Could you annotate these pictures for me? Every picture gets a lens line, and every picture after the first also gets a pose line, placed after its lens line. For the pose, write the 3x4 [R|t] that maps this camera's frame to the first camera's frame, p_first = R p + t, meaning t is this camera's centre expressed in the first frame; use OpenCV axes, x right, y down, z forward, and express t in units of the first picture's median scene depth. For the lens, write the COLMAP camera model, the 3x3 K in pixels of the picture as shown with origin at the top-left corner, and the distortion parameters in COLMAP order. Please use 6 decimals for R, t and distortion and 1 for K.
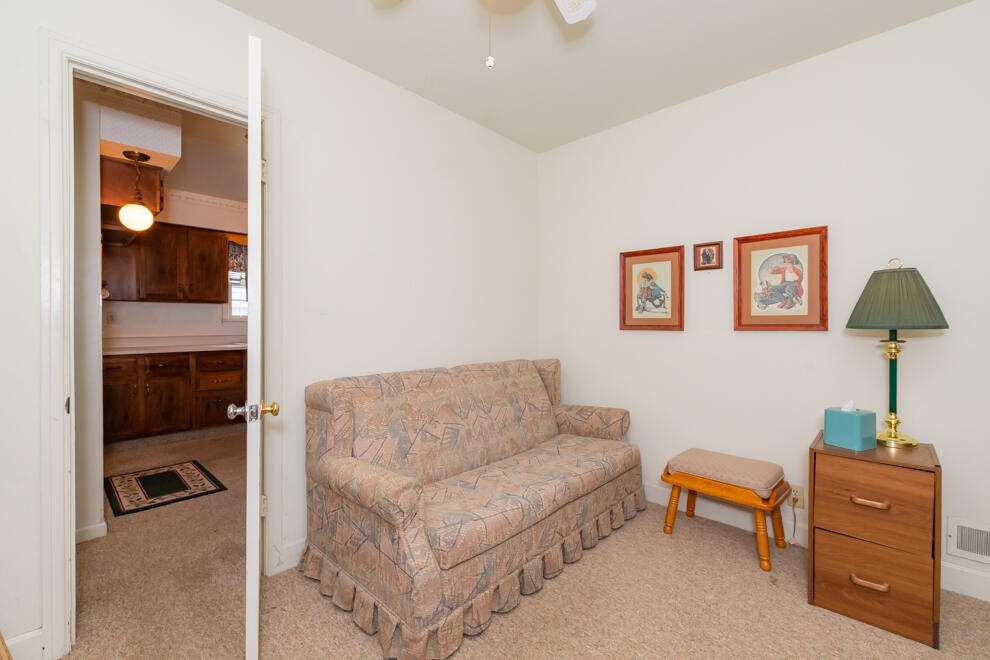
lens RADIAL K [[427.9, 0, 493.4], [0, 427.9, 325.9], [0, 0, 1]] dist [0.005085, 0.000018]
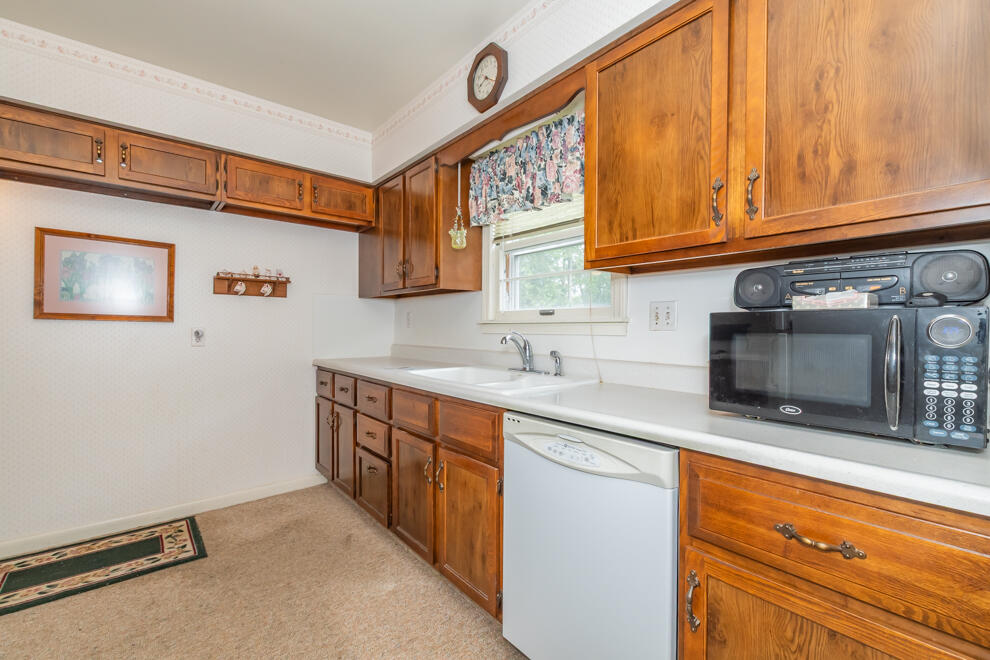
lens RADIAL K [[427.9, 0, 493.6], [0, 427.9, 333.7], [0, 0, 1]] dist [0.005085, 0.000018]
pose [[-0.117150, 0.015900, -0.992987, -0.169812], [-0.009198, 0.999812, 0.017095, -0.014558], [0.993072, 0.011136, -0.116981, 1.687590]]
